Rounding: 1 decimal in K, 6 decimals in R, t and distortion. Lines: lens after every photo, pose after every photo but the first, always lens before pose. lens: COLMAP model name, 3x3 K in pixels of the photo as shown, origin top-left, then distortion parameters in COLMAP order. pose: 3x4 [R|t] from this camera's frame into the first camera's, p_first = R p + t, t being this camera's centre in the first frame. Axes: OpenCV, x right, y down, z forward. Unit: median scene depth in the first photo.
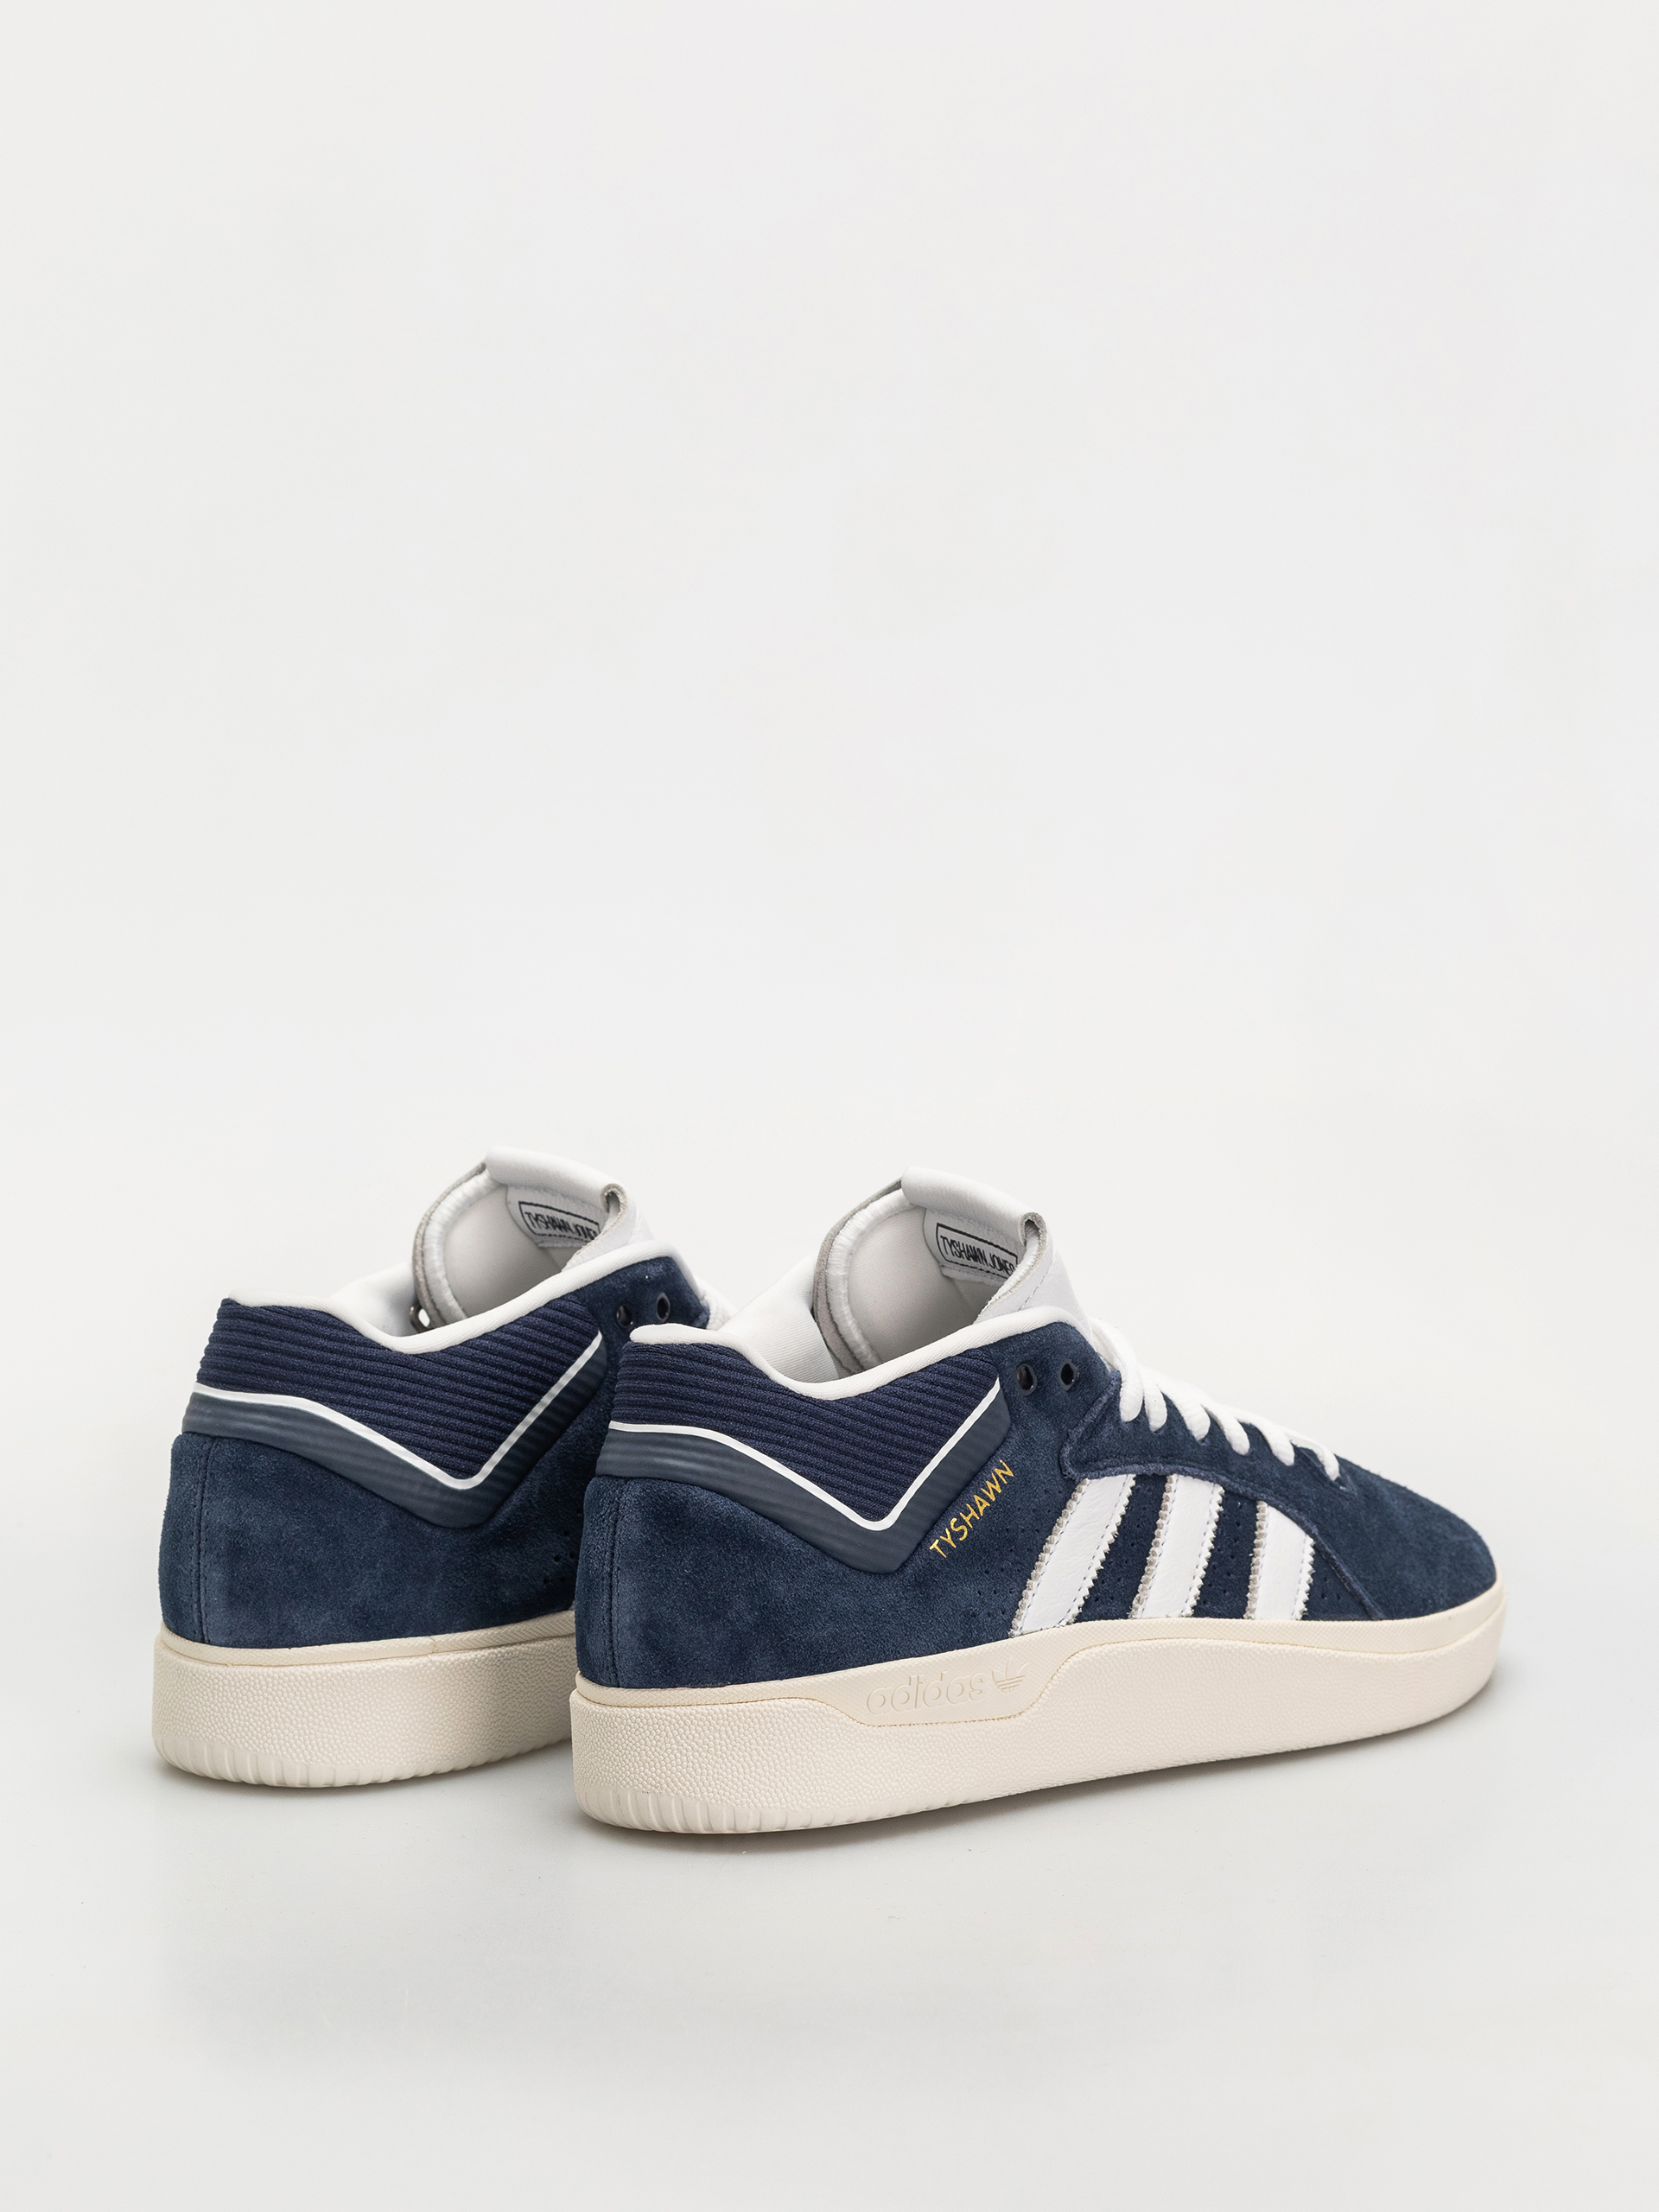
lens RADIAL K [[7122.1, 0, 829.5], [0, 7122.1, 1106.0], [0, 0, 1]] dist [0.116505, -1.274803]
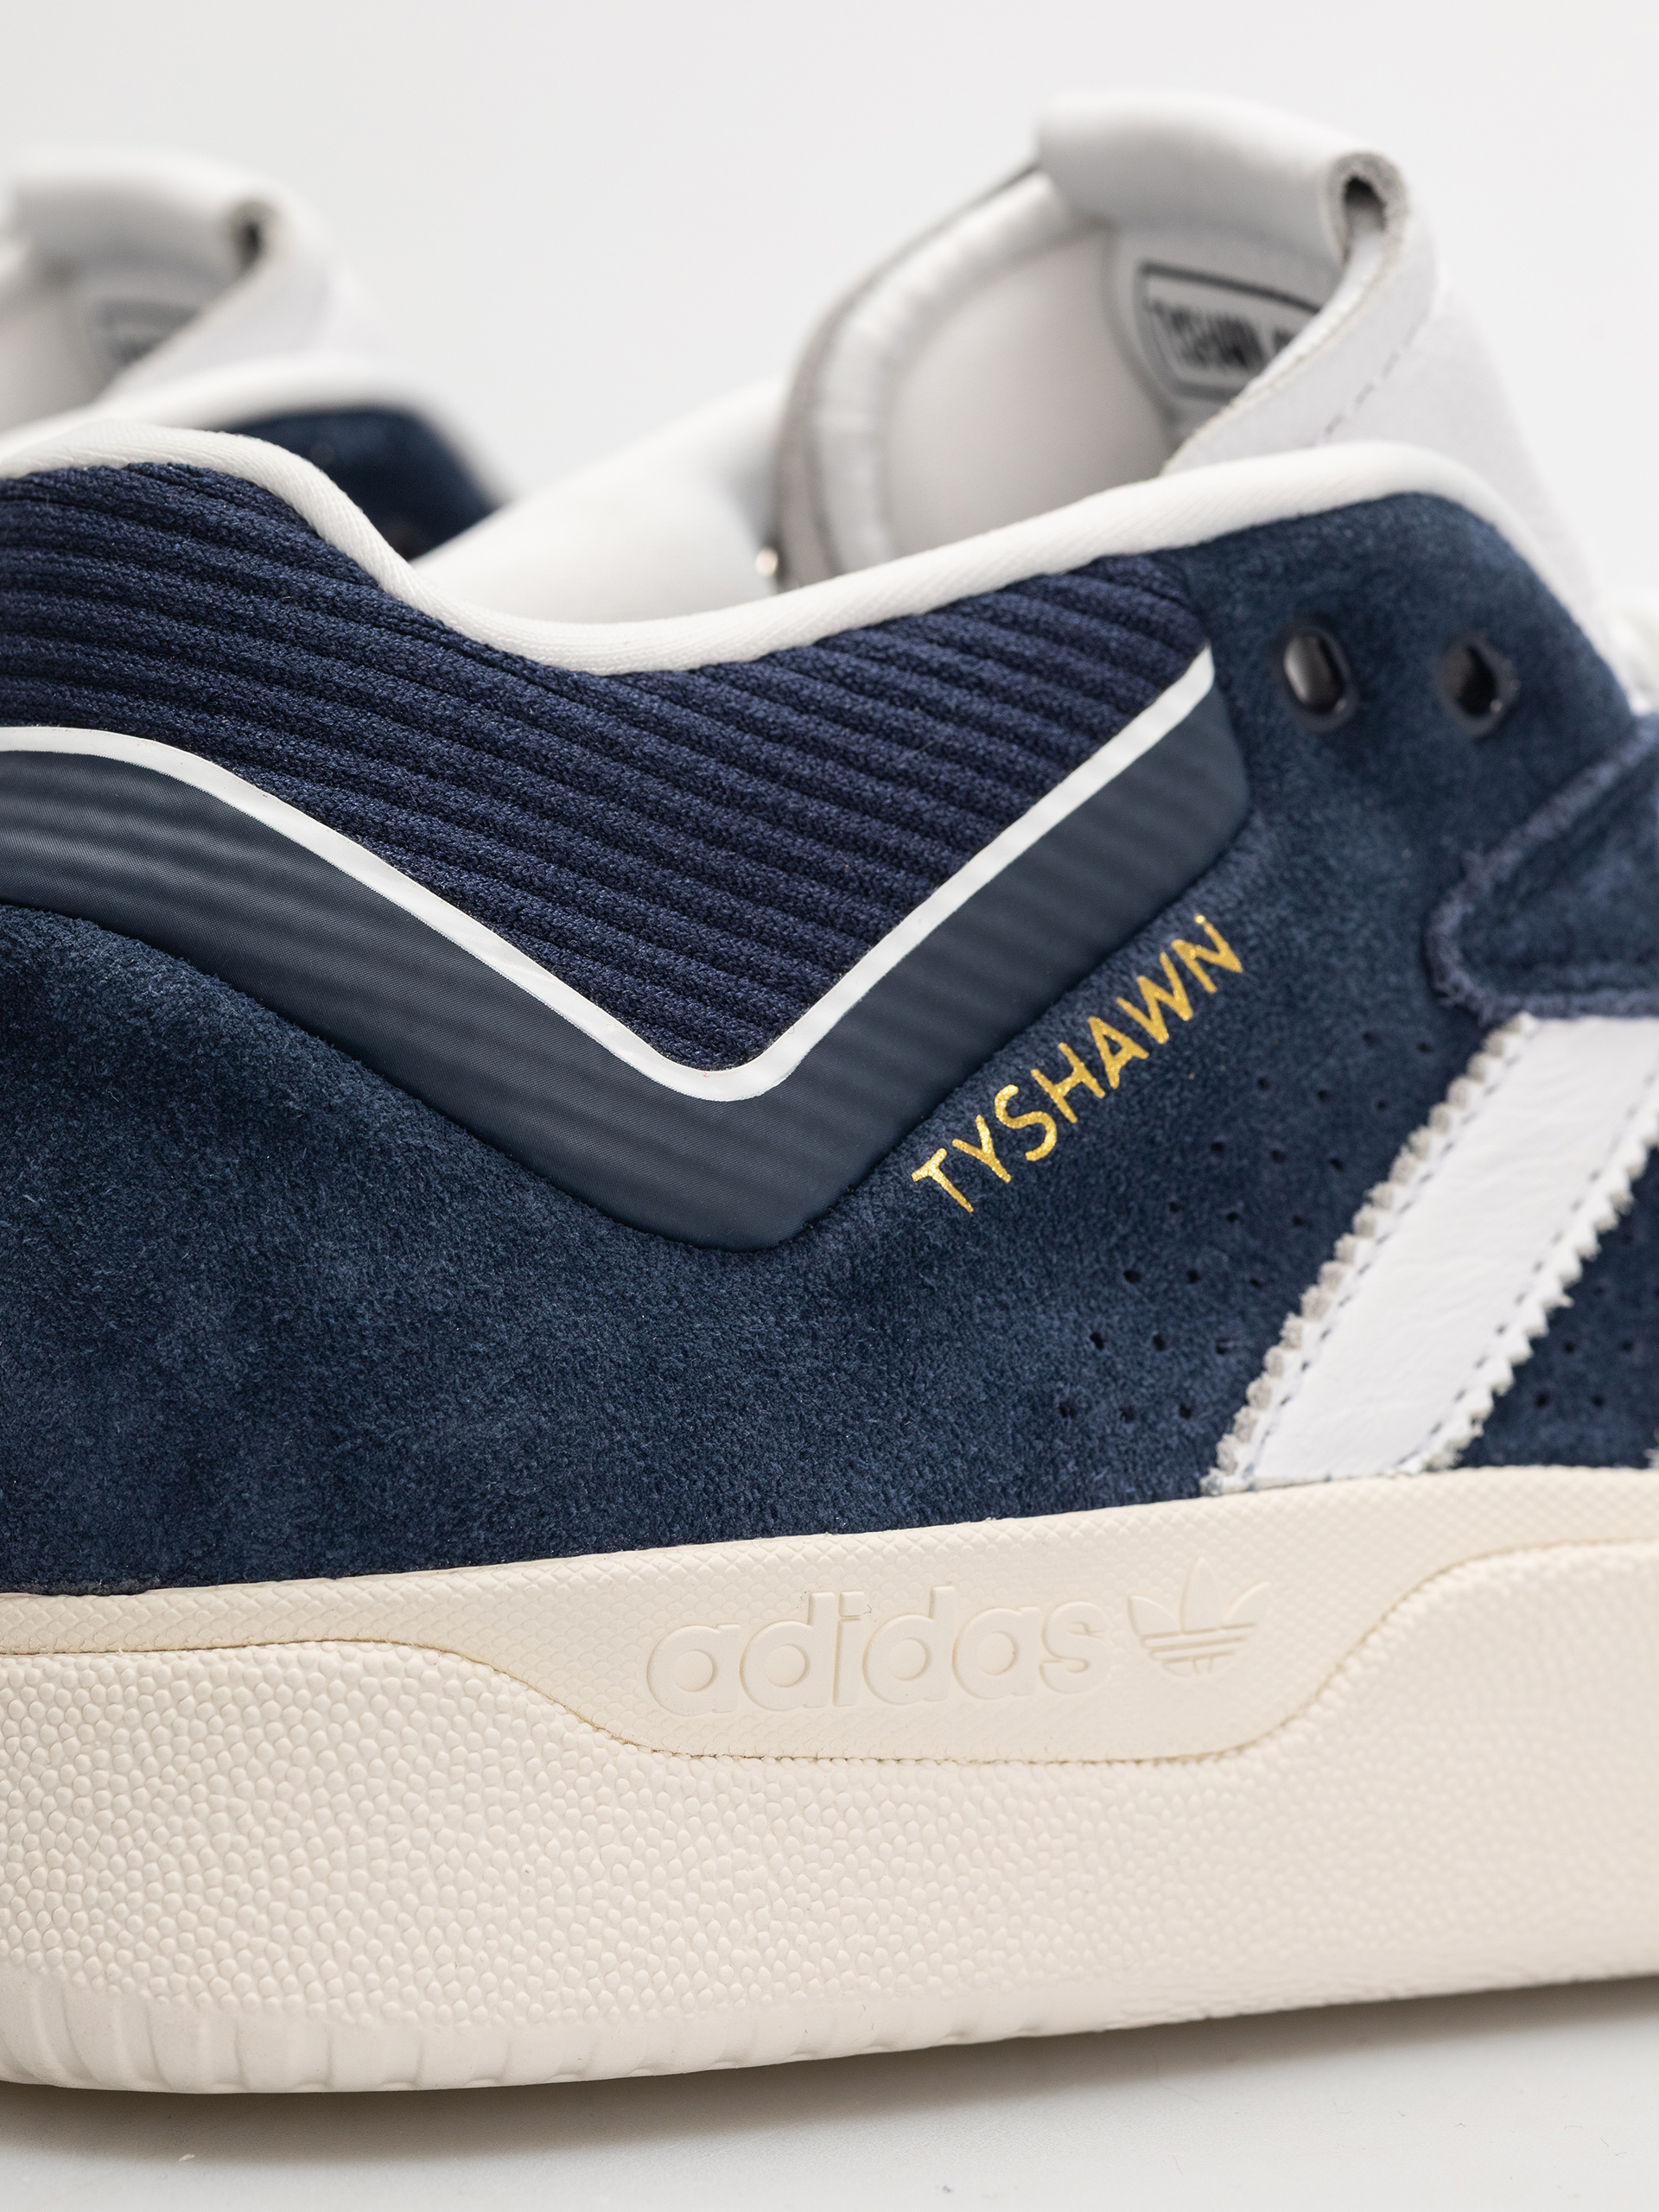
lens RADIAL K [[7122.1, 0, 829.5], [0, 7122.1, 1106.0], [0, 0, 1]] dist [0.116505, -1.274803]
pose [[0.978468, 0.023283, -0.205083, 0.072095], [-0.030679, 0.998986, -0.032956, 0.069086], [0.204108, 0.038538, 0.978190, 0.705219]]
